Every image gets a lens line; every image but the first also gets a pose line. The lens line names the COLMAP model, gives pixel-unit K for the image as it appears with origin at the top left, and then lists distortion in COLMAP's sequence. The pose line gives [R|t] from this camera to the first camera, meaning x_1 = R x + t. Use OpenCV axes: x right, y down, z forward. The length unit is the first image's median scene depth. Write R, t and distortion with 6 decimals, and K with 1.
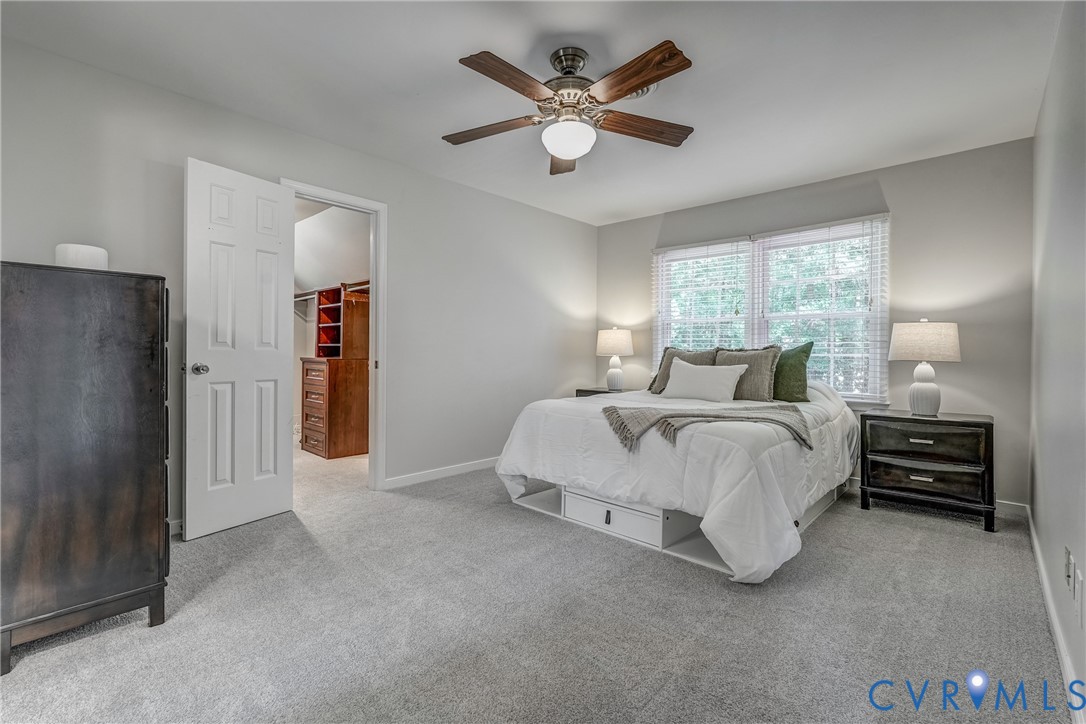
lens RADIAL K [[484.0, 0, 547.5], [0, 484.0, 357.7], [0, 0, 1]] dist [-0.008816, 0.002531]
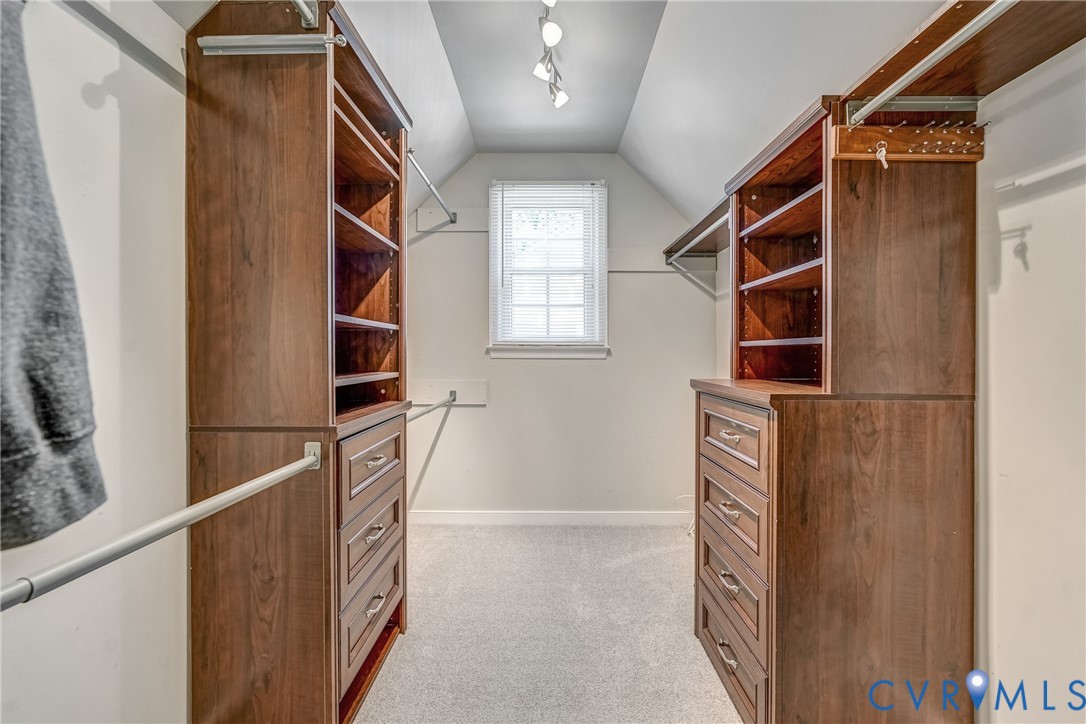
lens RADIAL K [[484.0, 0, 545.1], [0, 484.0, 360.0], [0, 0, 1]] dist [-0.008816, 0.002531]
pose [[0.678331, -0.005387, -0.734737, -0.335469], [0.005741, 0.999981, -0.002031, -0.016104], [0.734734, -0.002840, 0.678349, 0.706781]]
